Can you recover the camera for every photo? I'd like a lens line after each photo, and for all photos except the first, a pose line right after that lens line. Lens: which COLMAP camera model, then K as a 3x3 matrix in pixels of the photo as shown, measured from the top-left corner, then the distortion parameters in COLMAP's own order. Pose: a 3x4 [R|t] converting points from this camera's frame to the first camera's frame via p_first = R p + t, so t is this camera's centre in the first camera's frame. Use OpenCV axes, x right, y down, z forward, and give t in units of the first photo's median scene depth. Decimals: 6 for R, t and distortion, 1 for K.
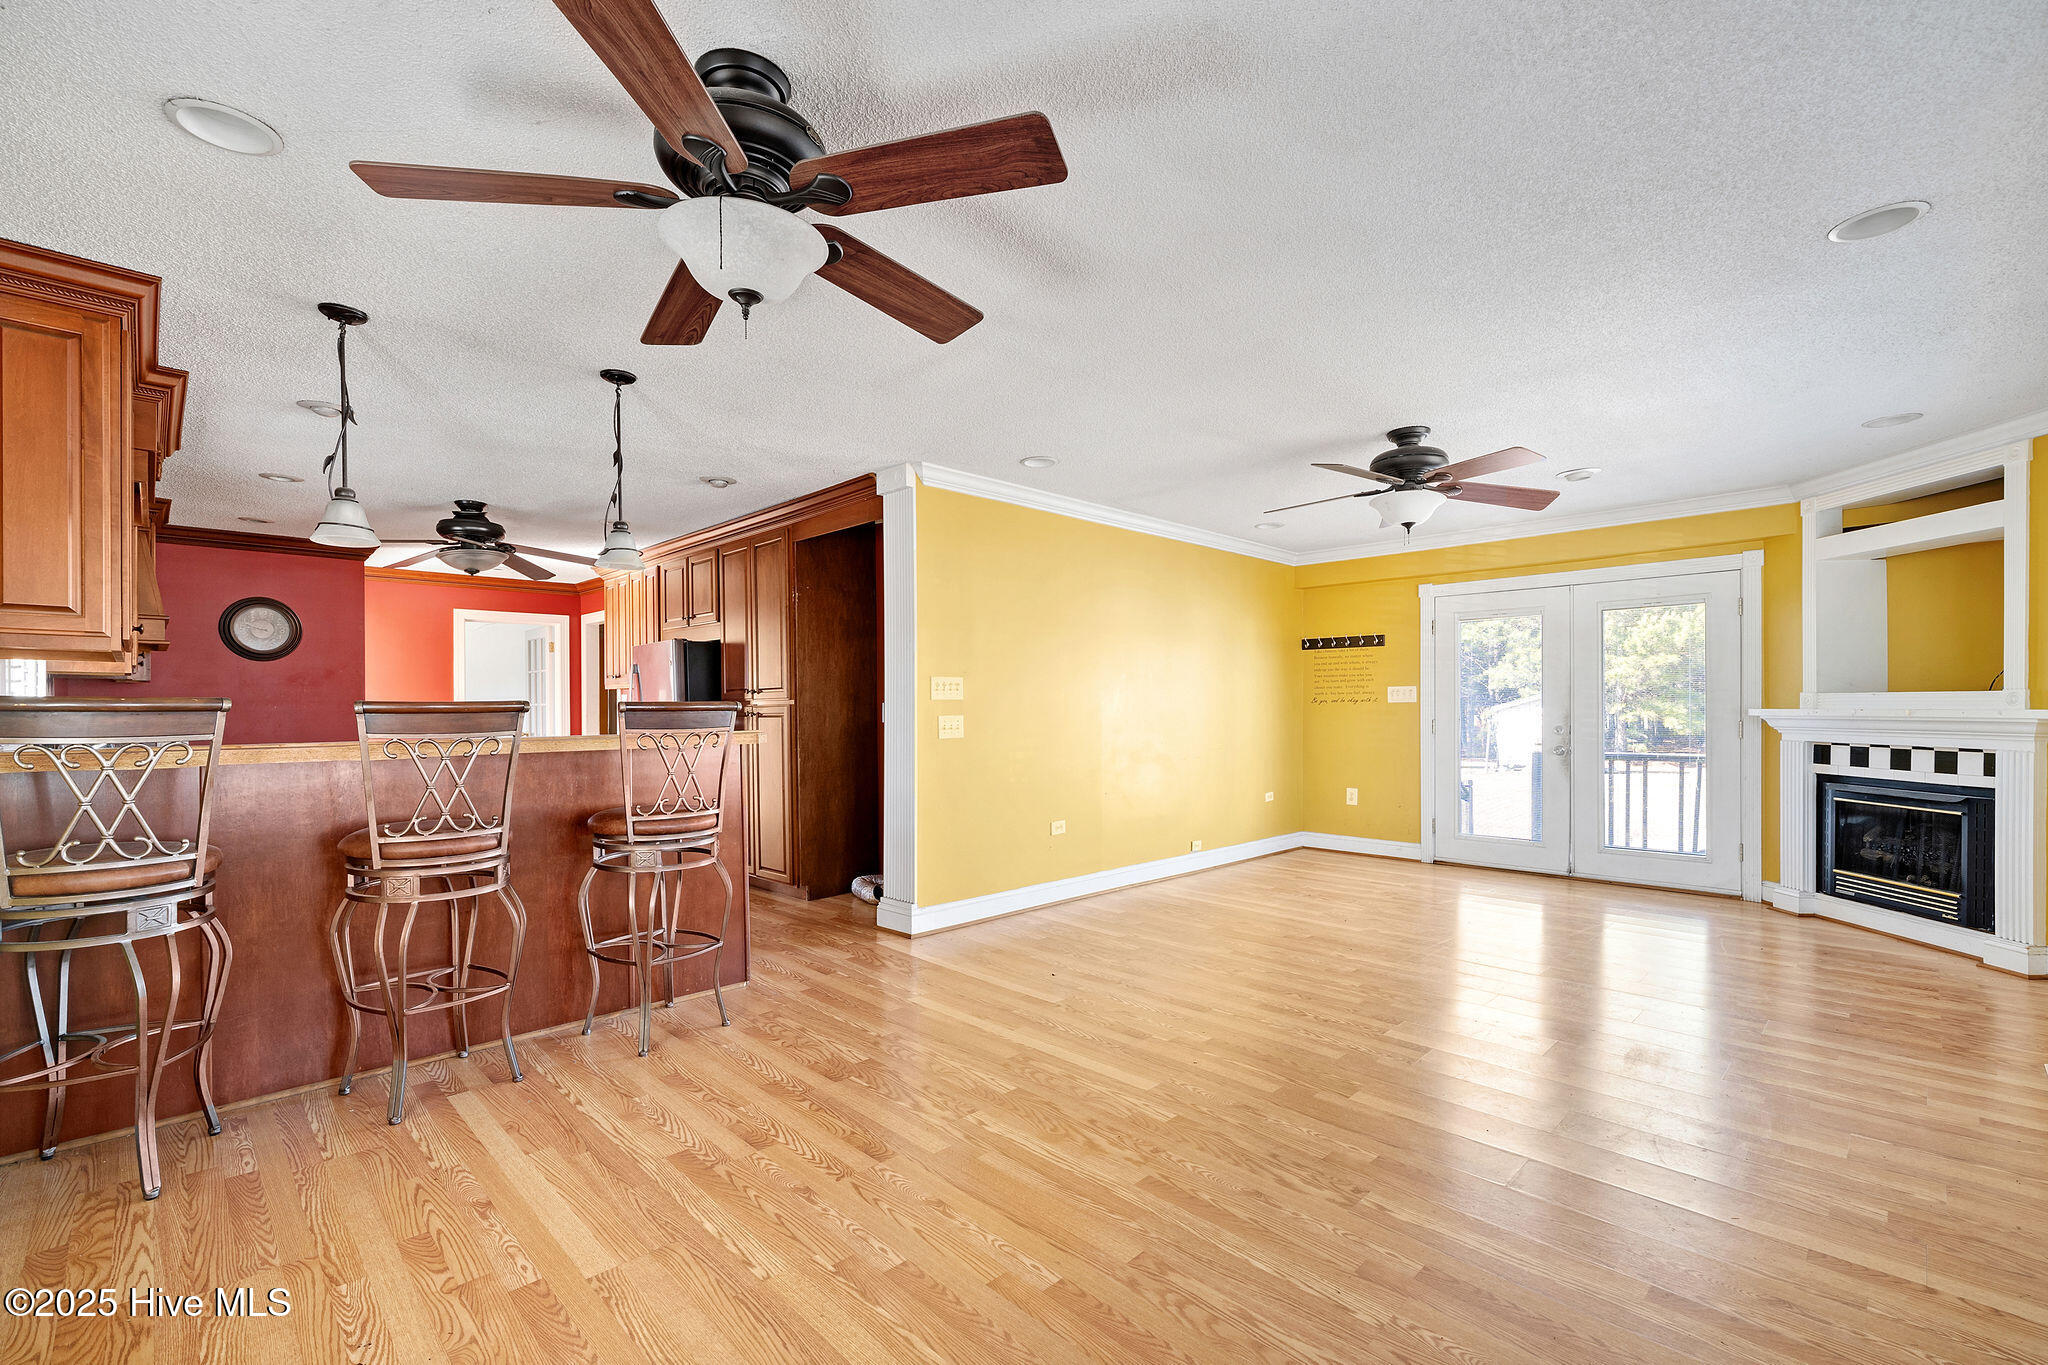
lens RADIAL K [[888.3, 0, 1022.7], [0, 888.3, 697.3], [0, 0, 1]] dist [0.000952, -0.001337]
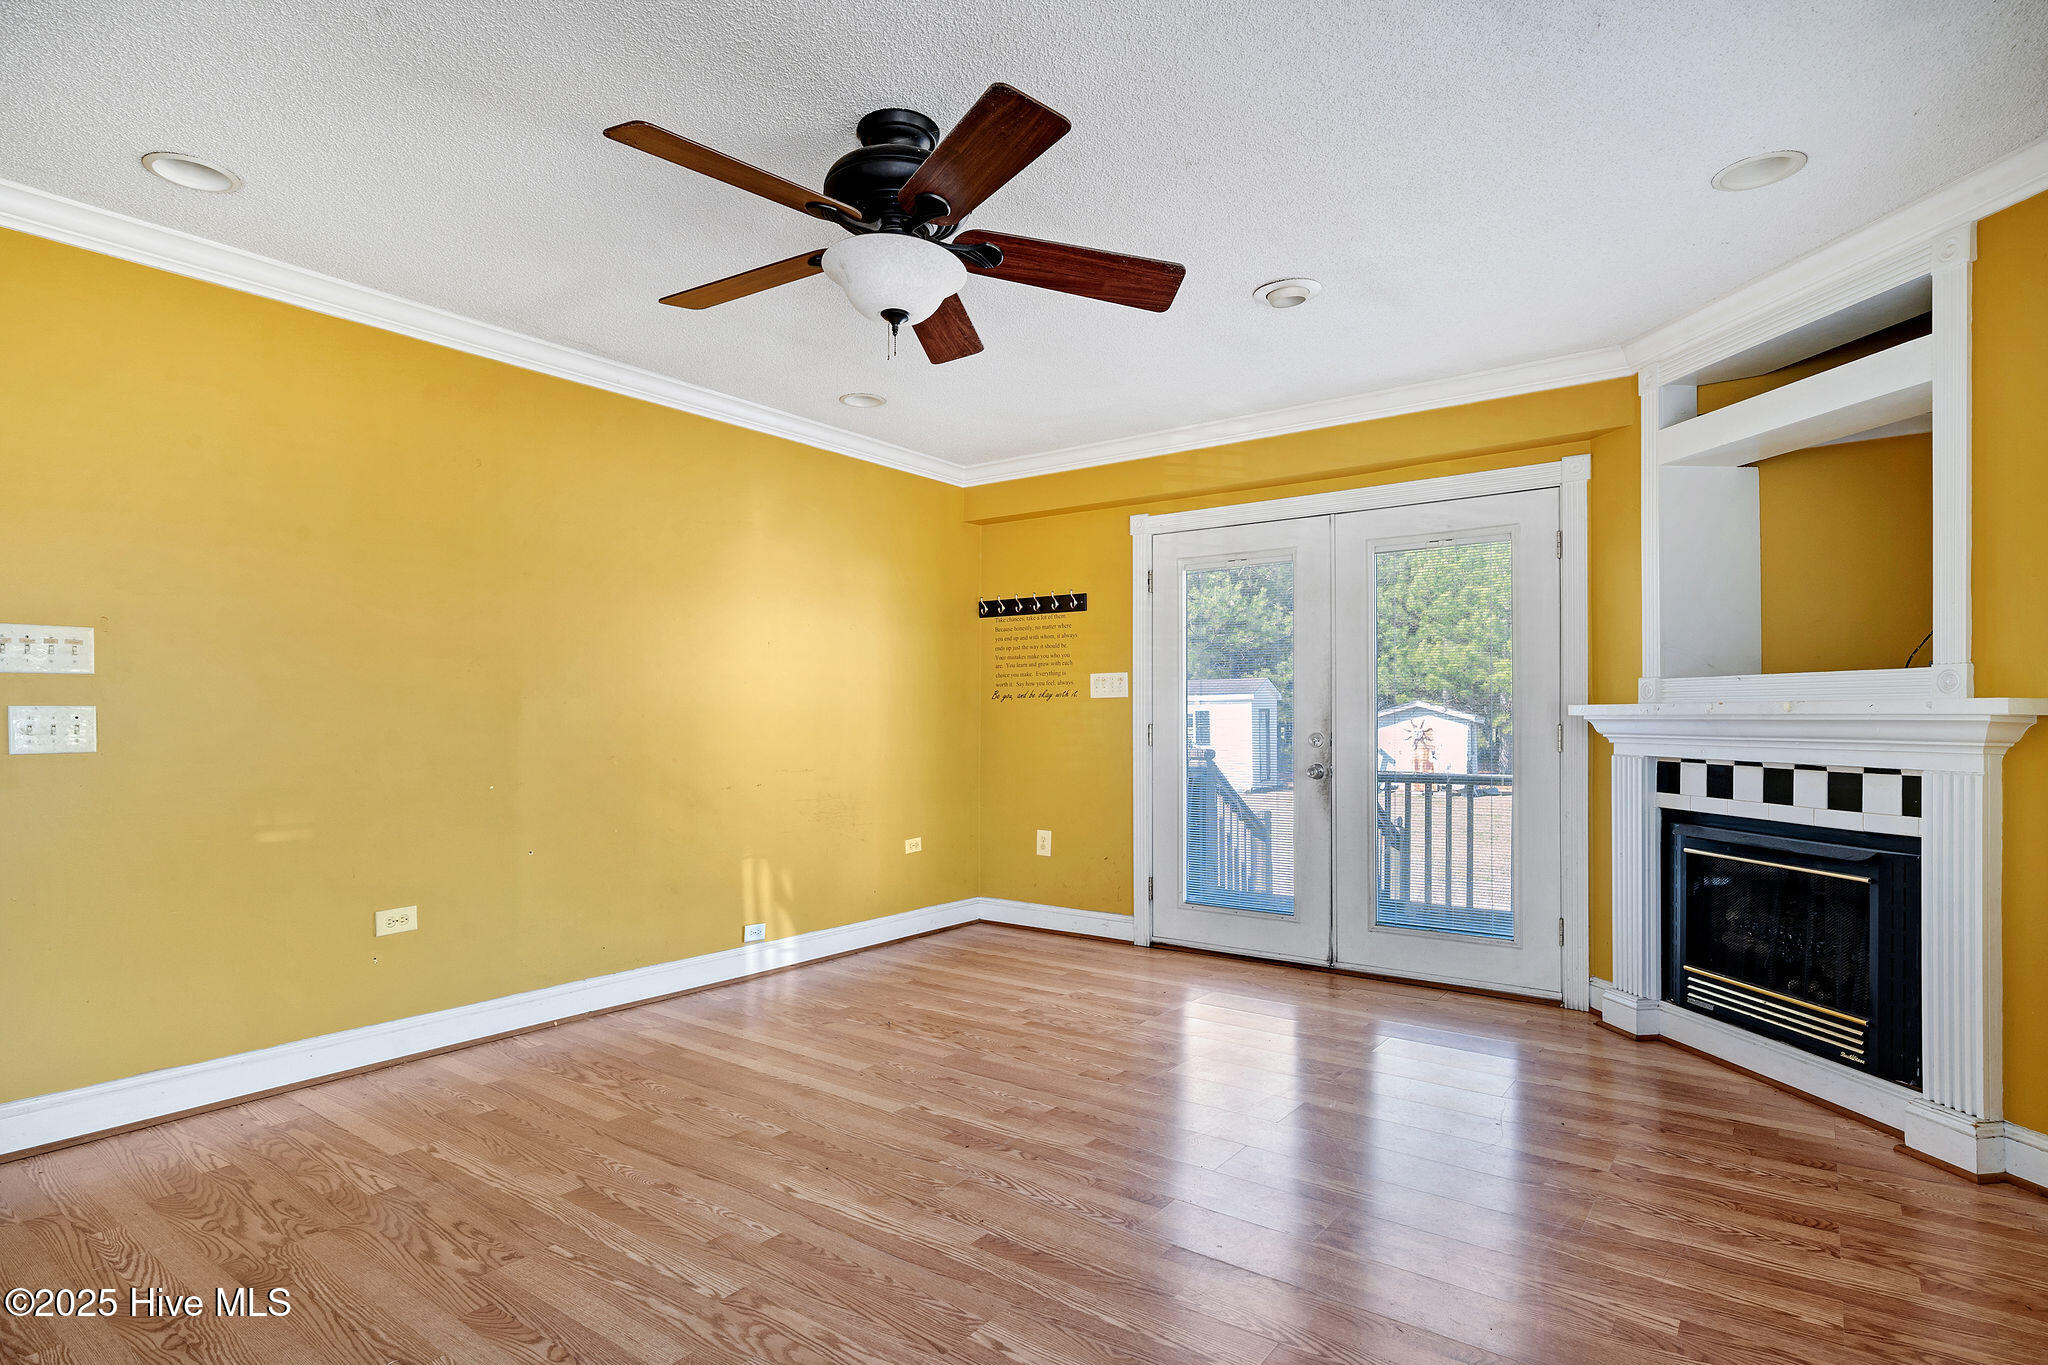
lens RADIAL K [[1071.4, 0, 1023.5], [0, 1071.4, 692.9], [0, 0, 1]] dist [-0.003845, 0.001925]
pose [[0.987620, 0.007790, 0.156672, 0.344930], [-0.005838, 0.999900, -0.012913, 0.017890], [-0.156757, 0.011838, 0.987566, 0.339338]]
